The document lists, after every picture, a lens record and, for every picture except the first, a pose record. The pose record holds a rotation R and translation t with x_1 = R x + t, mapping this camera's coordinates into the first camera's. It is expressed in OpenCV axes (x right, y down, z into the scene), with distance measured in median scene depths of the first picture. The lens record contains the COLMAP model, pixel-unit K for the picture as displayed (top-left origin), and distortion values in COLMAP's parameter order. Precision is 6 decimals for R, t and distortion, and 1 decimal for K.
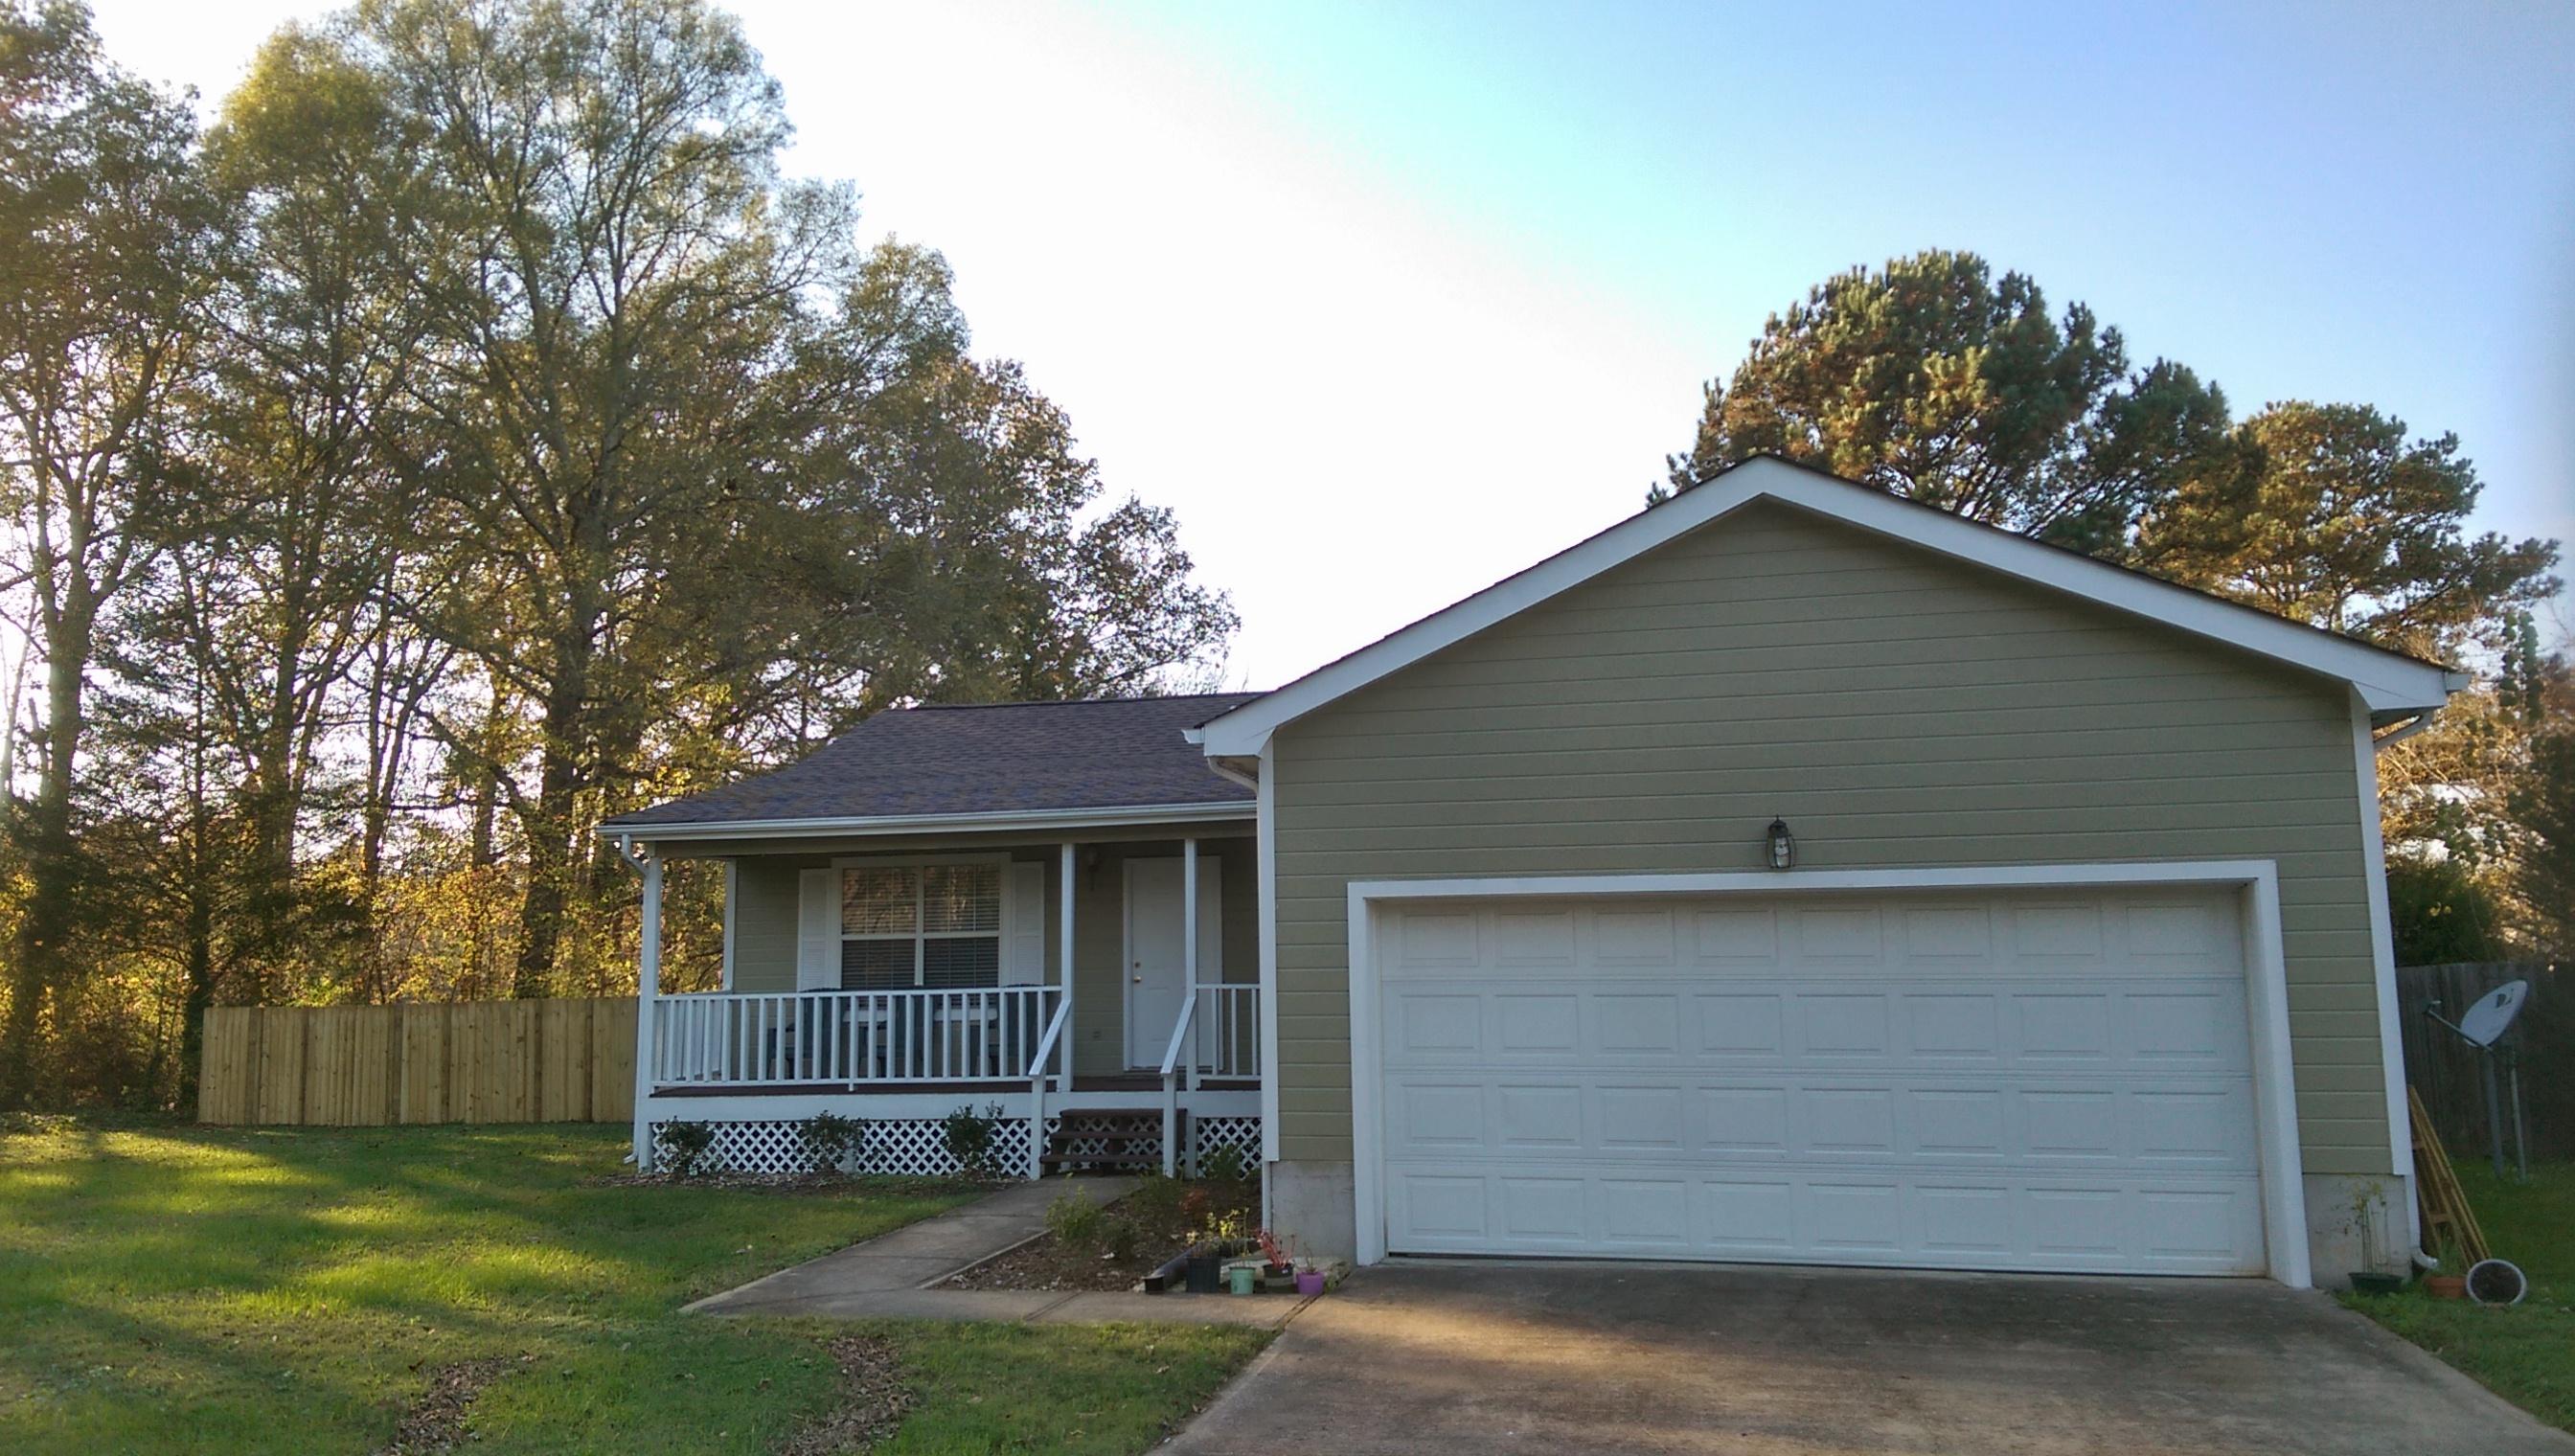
lens RADIAL K [[1822.6, 0, 1287.5], [0, 1822.6, 728.0], [0, 0, 1]] dist [0.098440, -0.134063]
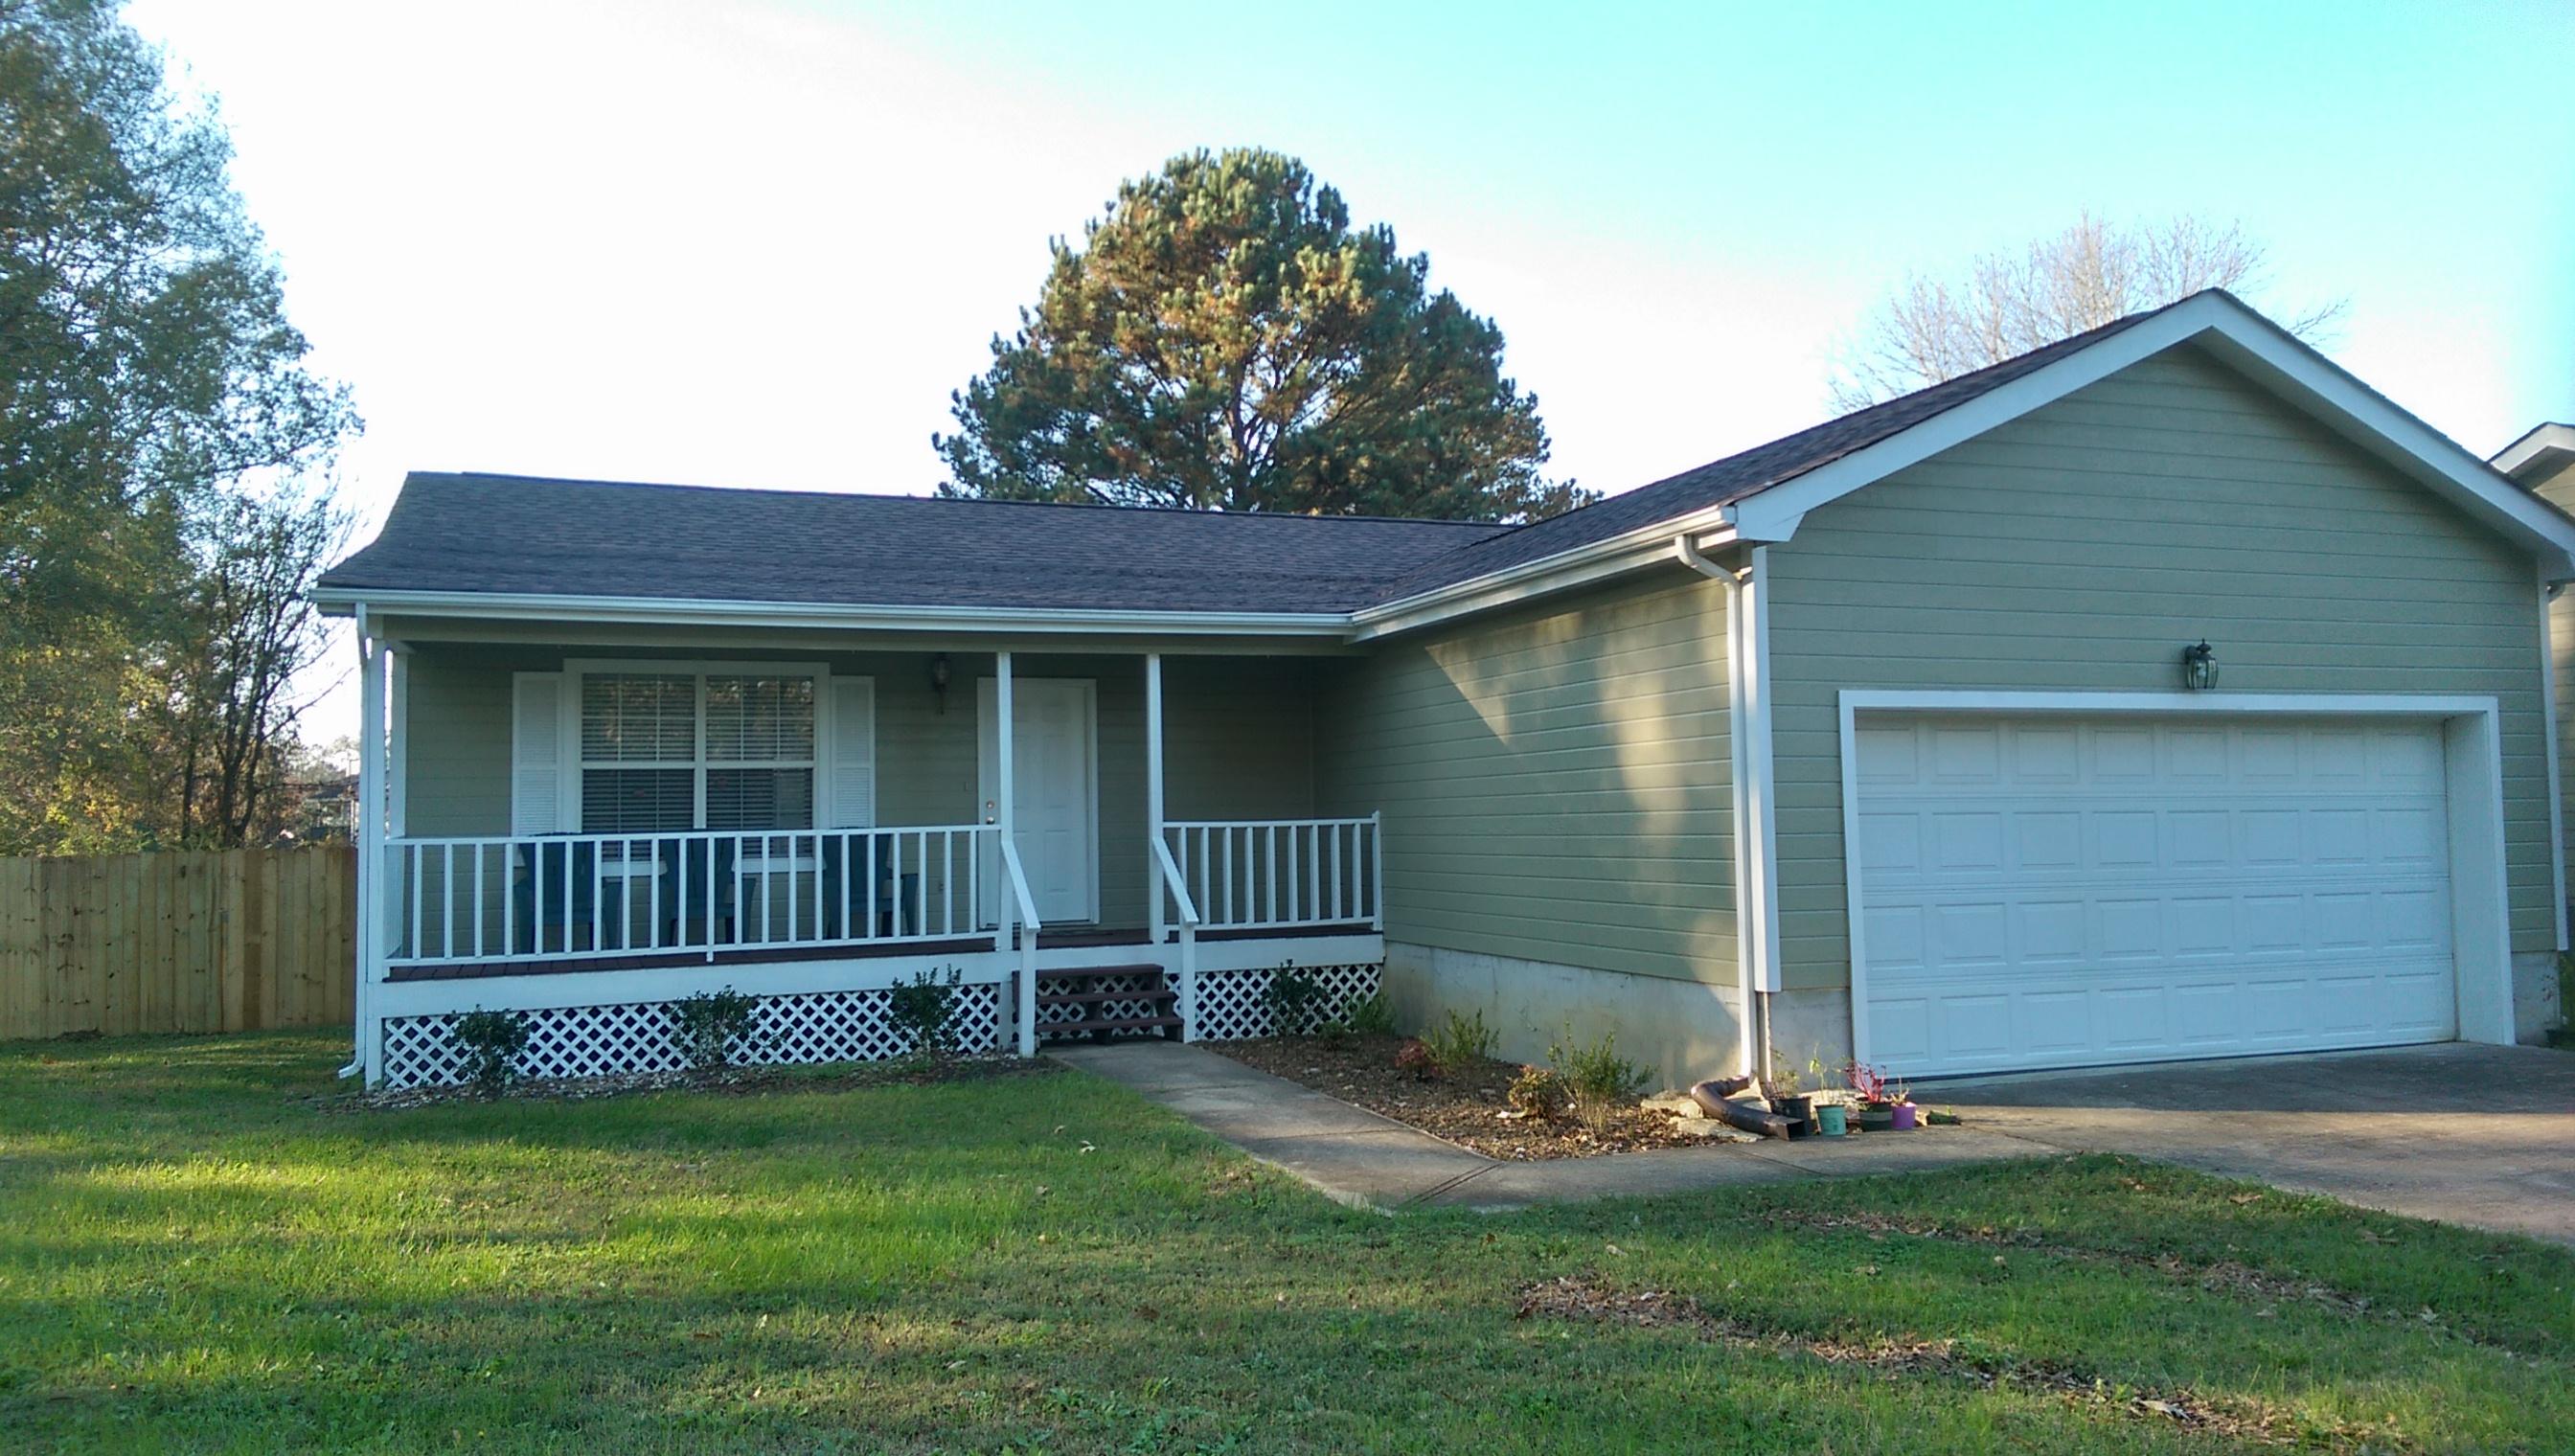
lens RADIAL K [[1822.6, 0, 1287.5], [0, 1822.6, 728.0], [0, 0, 1]] dist [0.098440, -0.134063]
pose [[0.839954, 0.032157, 0.541705, -0.237373], [-0.065438, 0.996960, 0.042285, 0.028119], [-0.538698, -0.070965, 0.839505, 0.125677]]
